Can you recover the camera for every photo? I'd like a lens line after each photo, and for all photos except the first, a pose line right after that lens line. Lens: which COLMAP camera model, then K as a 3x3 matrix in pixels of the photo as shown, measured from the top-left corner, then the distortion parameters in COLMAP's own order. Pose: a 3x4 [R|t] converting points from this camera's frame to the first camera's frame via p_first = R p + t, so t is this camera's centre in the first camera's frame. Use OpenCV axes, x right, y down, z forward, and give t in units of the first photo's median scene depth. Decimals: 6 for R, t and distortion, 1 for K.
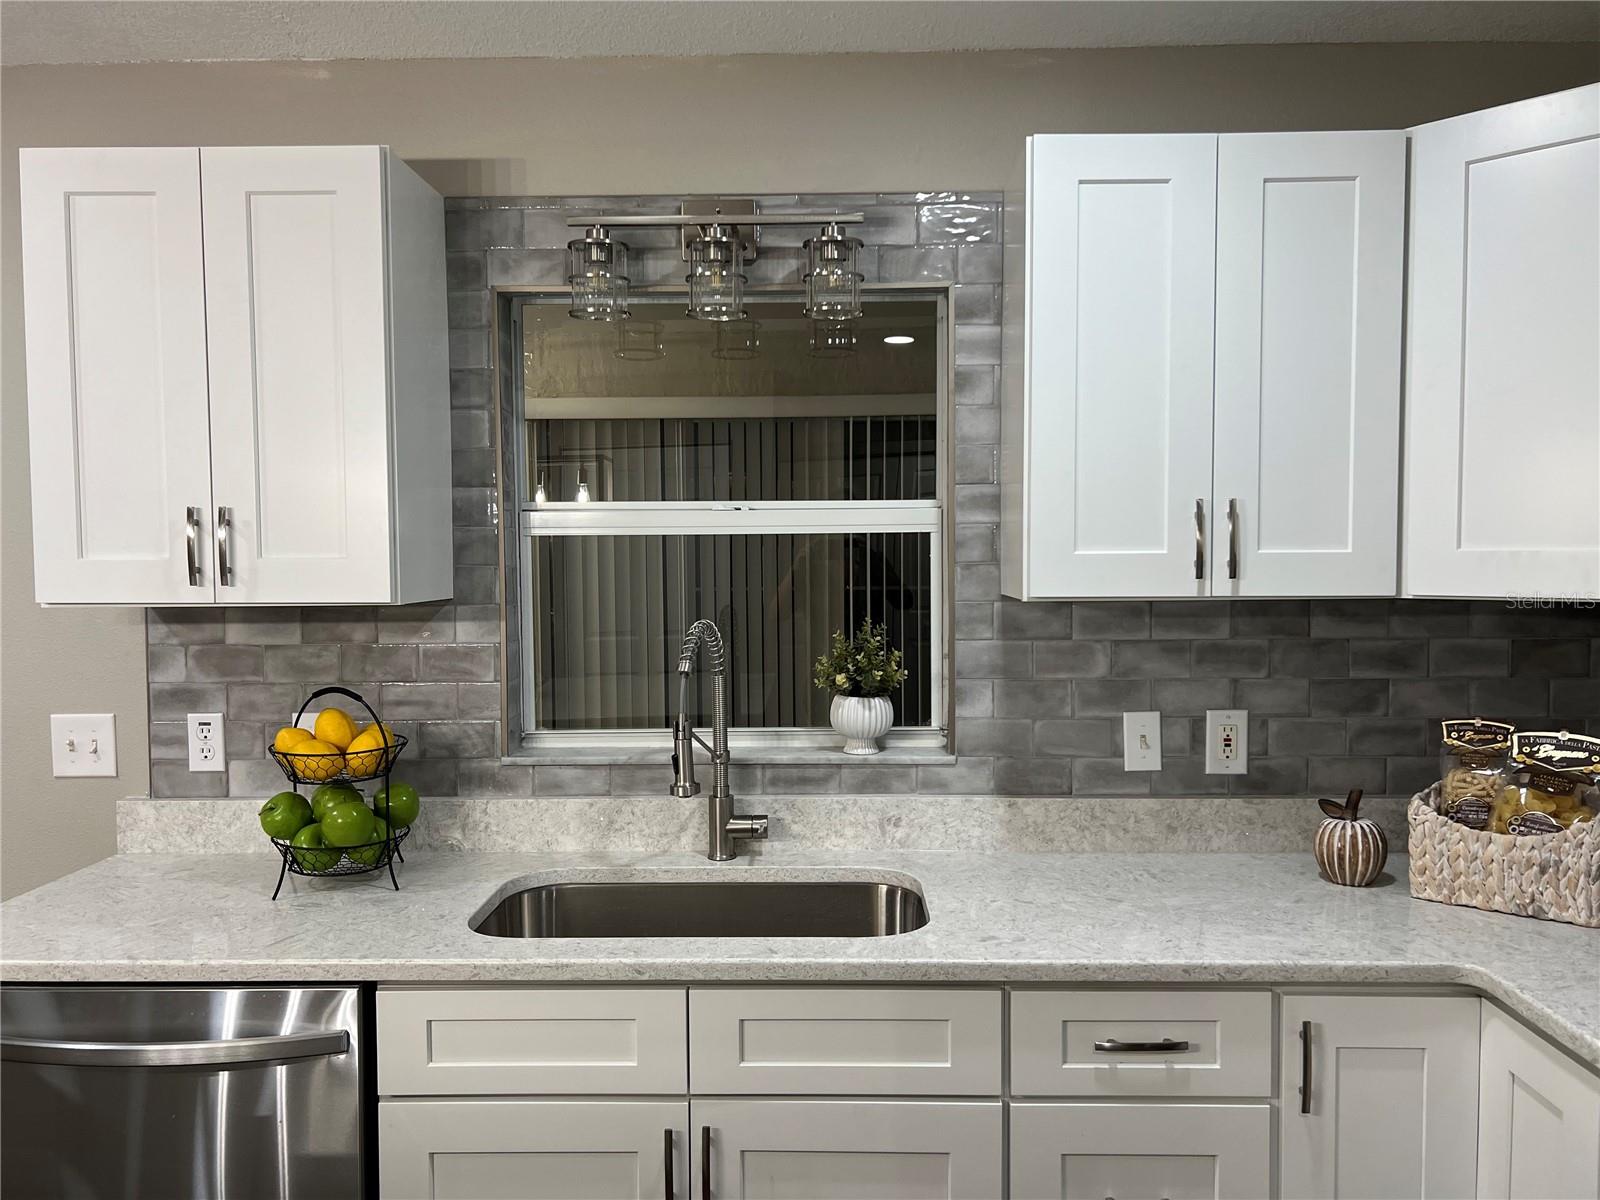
lens RADIAL K [[1200.2, 0, 809.2], [0, 1200.2, 612.3], [0, 0, 1]] dist [0.054347, -0.058297]
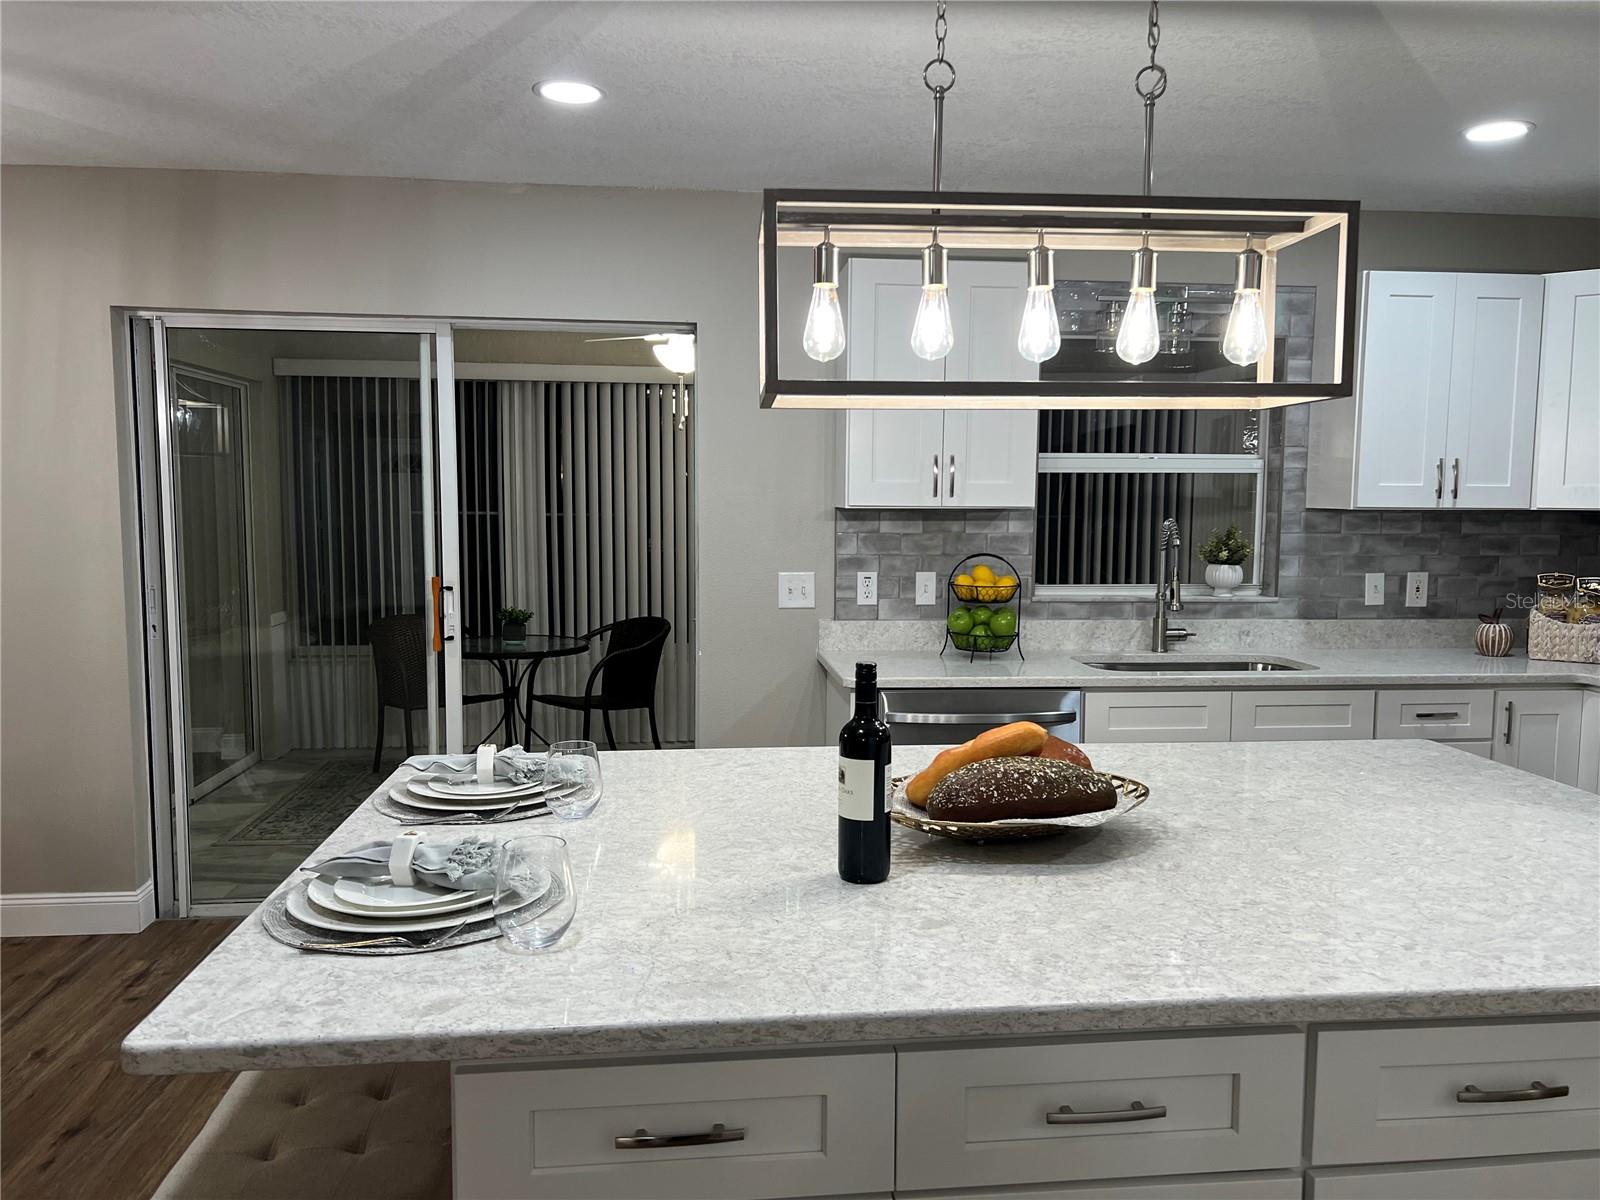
lens RADIAL K [[1200.2, 0, 807.5], [0, 1200.2, 611.4], [0, 0, 1]] dist [0.054347, -0.058297]
pose [[0.991499, 0.001462, 0.130102, -0.827817], [-0.007285, 0.998992, 0.044291, 0.065660], [-0.129906, -0.044863, 0.990511, -0.726284]]
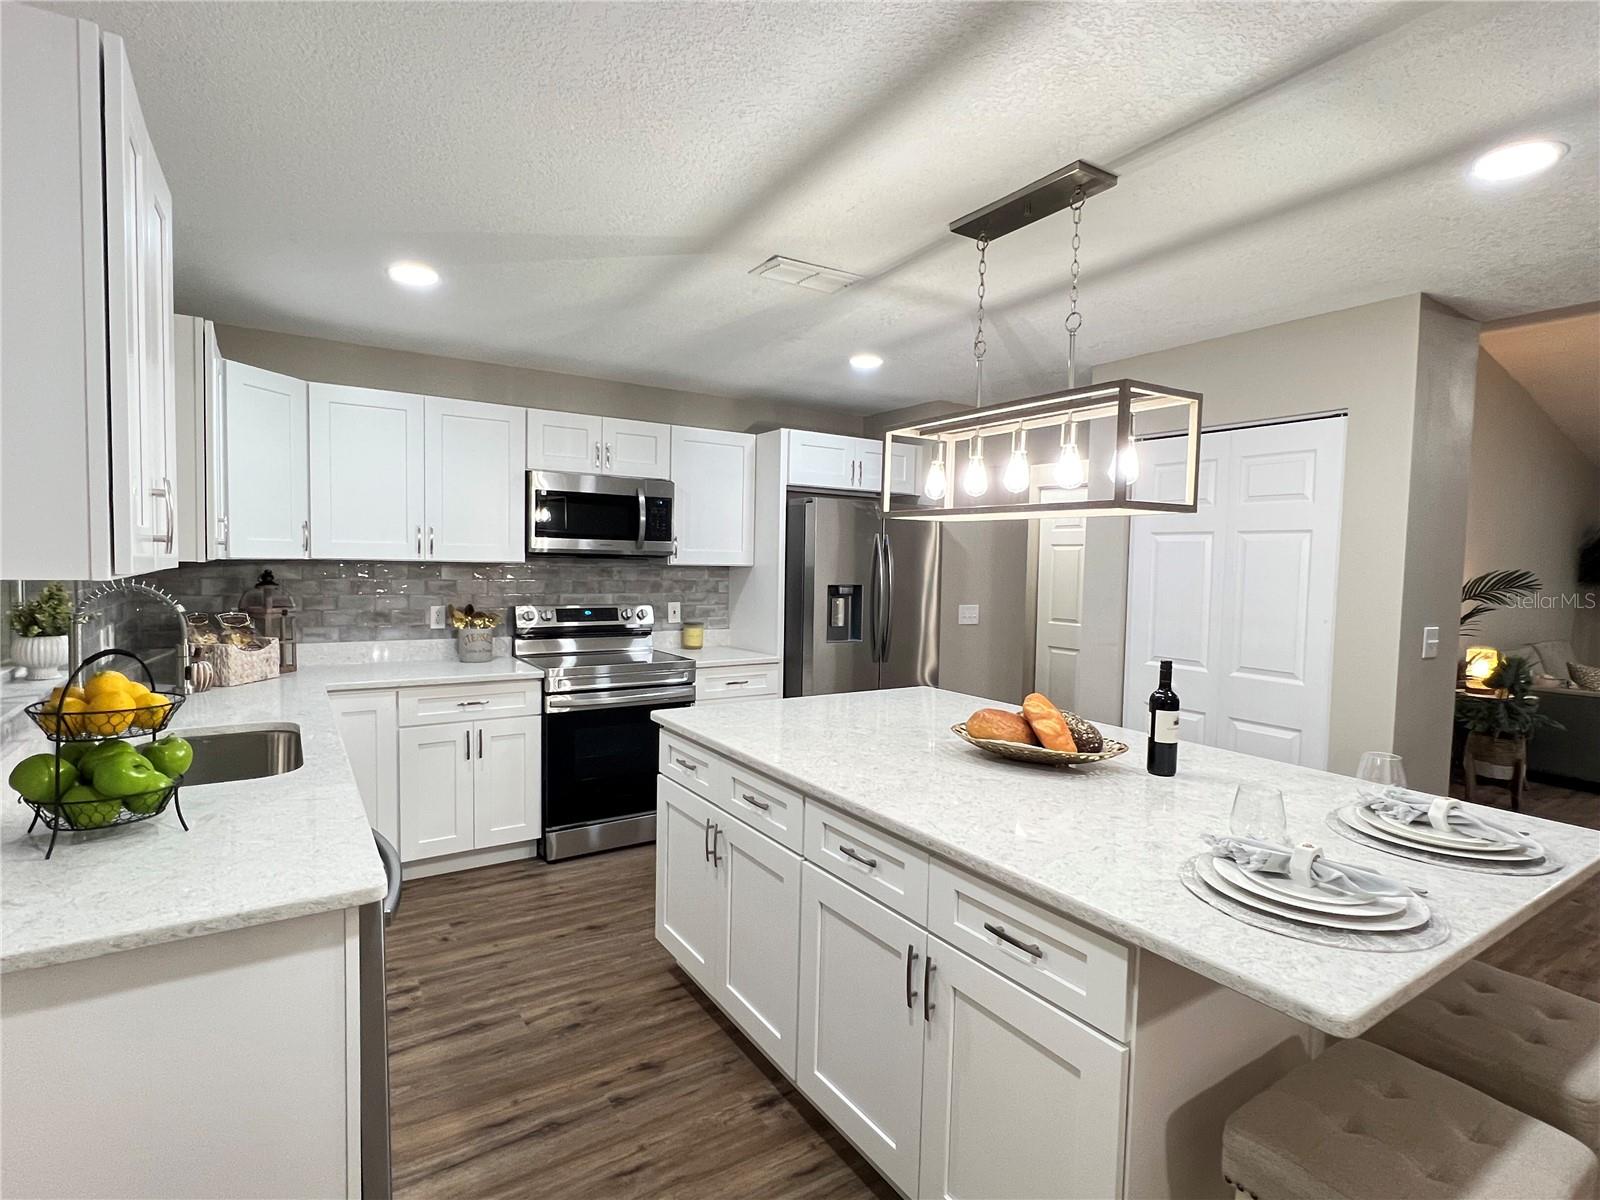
lens RADIAL K [[791.1, 0, 803.8], [0, 791.1, 600.8], [0, 0, 1]] dist [0.002148, -0.001122]
pose [[-0.565497, -0.048233, 0.823339, -1.204359], [0.023870, 0.996913, 0.074796, -0.016545], [-0.824405, 0.061950, -0.562600, 0.813212]]
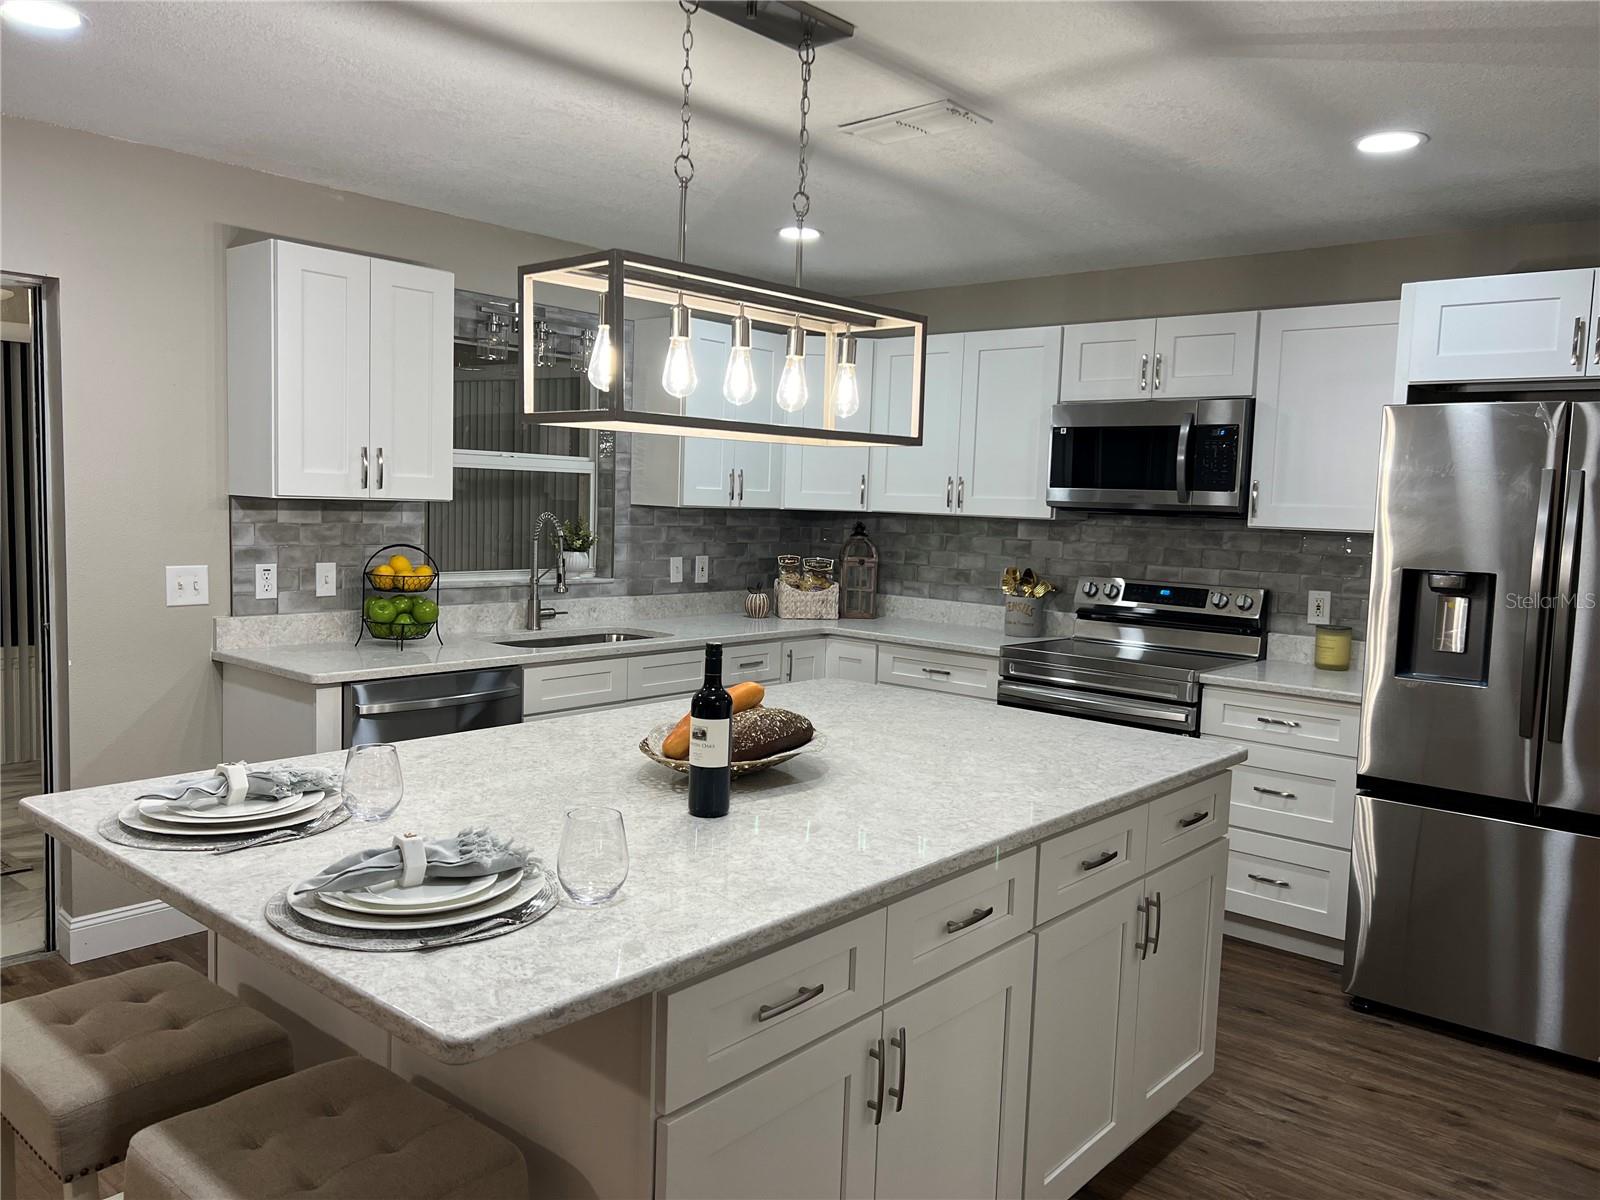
lens RADIAL K [[1200.2, 0, 805.6], [0, 1200.2, 603.5], [0, 0, 1]] dist [0.054347, -0.058297]
pose [[0.632238, -0.040365, 0.773722, -1.350292], [-0.000325, 0.998628, 0.052364, 0.051298], [-0.774774, -0.033358, 0.631358, -0.645063]]
